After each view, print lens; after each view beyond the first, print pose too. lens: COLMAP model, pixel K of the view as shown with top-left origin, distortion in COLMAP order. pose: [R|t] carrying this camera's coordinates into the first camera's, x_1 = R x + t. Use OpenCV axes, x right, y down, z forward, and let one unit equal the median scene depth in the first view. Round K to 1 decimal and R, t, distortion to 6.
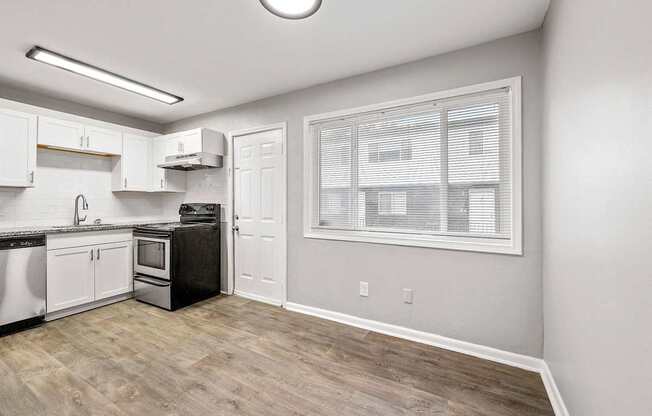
lens RADIAL K [[266.4, 0, 327.2], [0, 266.4, 205.7], [0, 0, 1]] dist [0.001461, -0.000358]
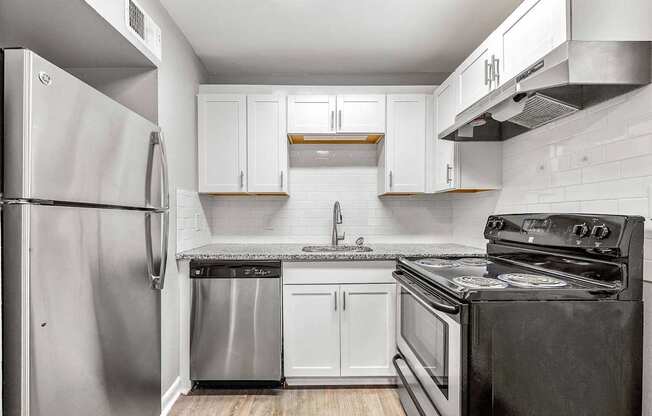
lens RADIAL K [[266.4, 0, 314.1], [0, 266.4, 213.7], [0, 0, 1]] dist [0.001461, -0.000358]
pose [[0.486090, -0.004718, -0.873896, -0.342845], [-0.000547, 0.999984, -0.005703, -0.007309], [0.873908, 0.003251, 0.486080, 0.599958]]
